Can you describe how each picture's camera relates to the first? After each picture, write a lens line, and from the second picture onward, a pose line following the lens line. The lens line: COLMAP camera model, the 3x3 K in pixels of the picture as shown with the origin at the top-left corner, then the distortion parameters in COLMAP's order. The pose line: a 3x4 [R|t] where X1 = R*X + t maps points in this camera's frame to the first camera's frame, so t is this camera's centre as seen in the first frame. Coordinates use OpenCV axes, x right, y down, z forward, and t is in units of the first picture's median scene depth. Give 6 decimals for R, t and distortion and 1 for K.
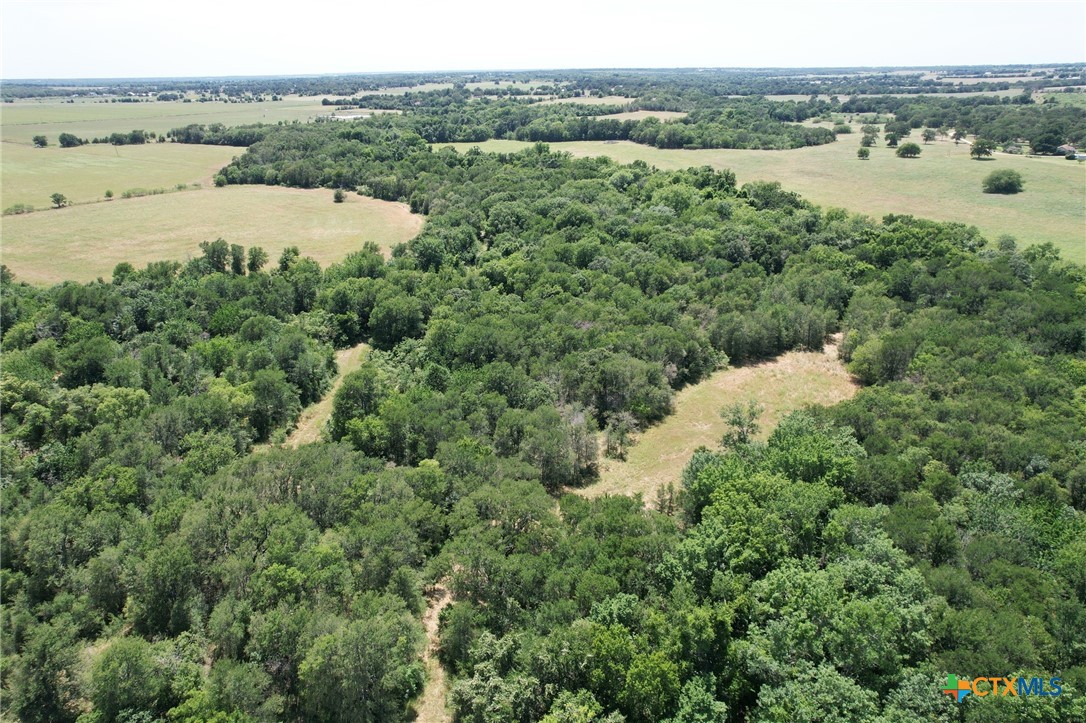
lens RADIAL K [[711.4, 0, 549.3], [0, 711.4, 372.6], [0, 0, 1]] dist [-0.067925, 0.069143]
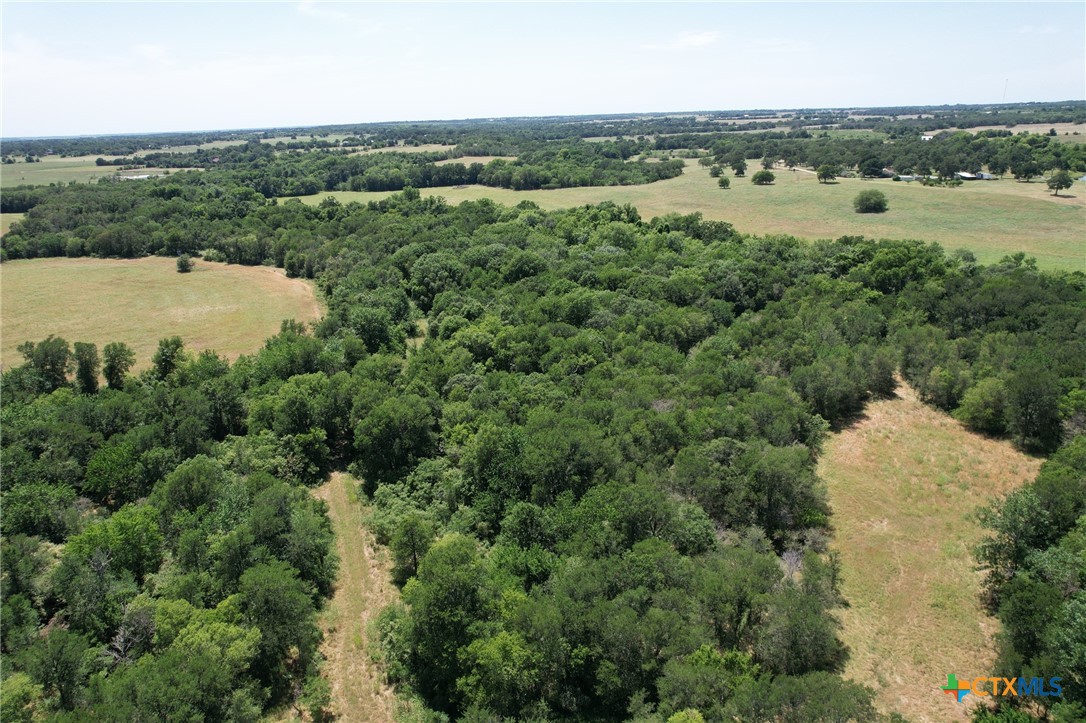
lens RADIAL K [[711.4, 0, 553.5], [0, 711.4, 365.2], [0, 0, 1]] dist [-0.067925, 0.069143]
pose [[0.958873, -0.113039, 0.260356, -0.084268], [0.132238, 0.989555, -0.057385, -0.027818], [-0.251150, 0.089454, 0.963806, 0.107692]]
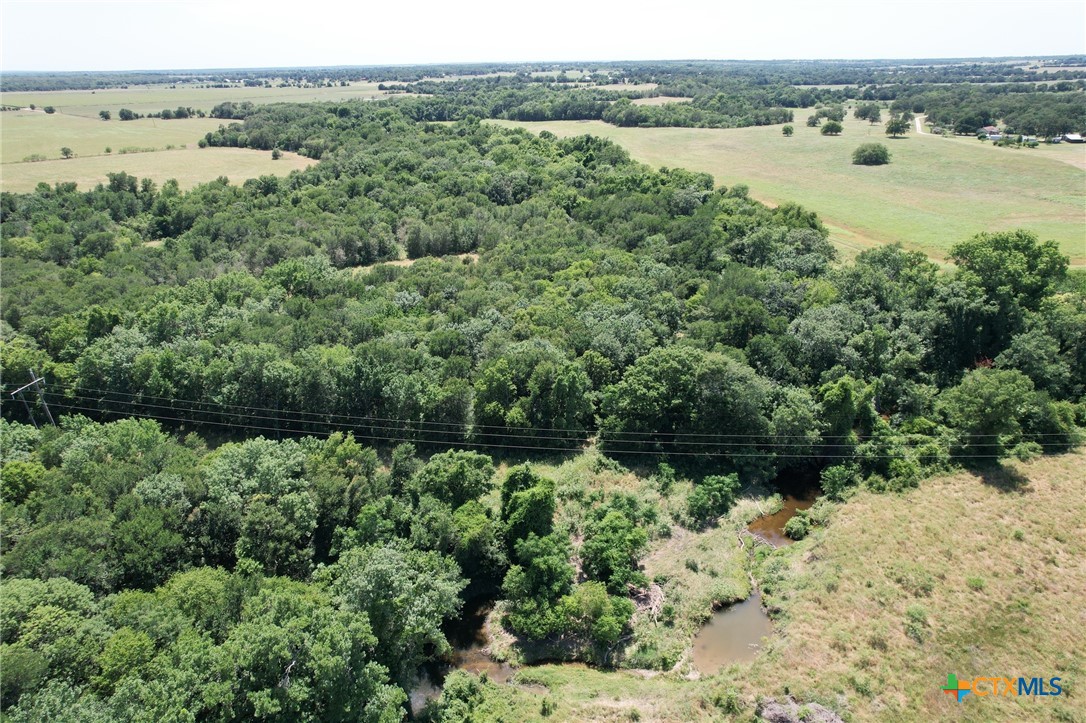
lens RADIAL K [[711.4, 0, 551.4], [0, 711.4, 362.1], [0, 0, 1]] dist [-0.067925, 0.069143]
pose [[0.990932, 0.053341, -0.123323, 0.249075], [-0.053603, 0.998562, 0.001194, 0.060983], [0.123210, 0.005427, 0.992366, -0.115238]]
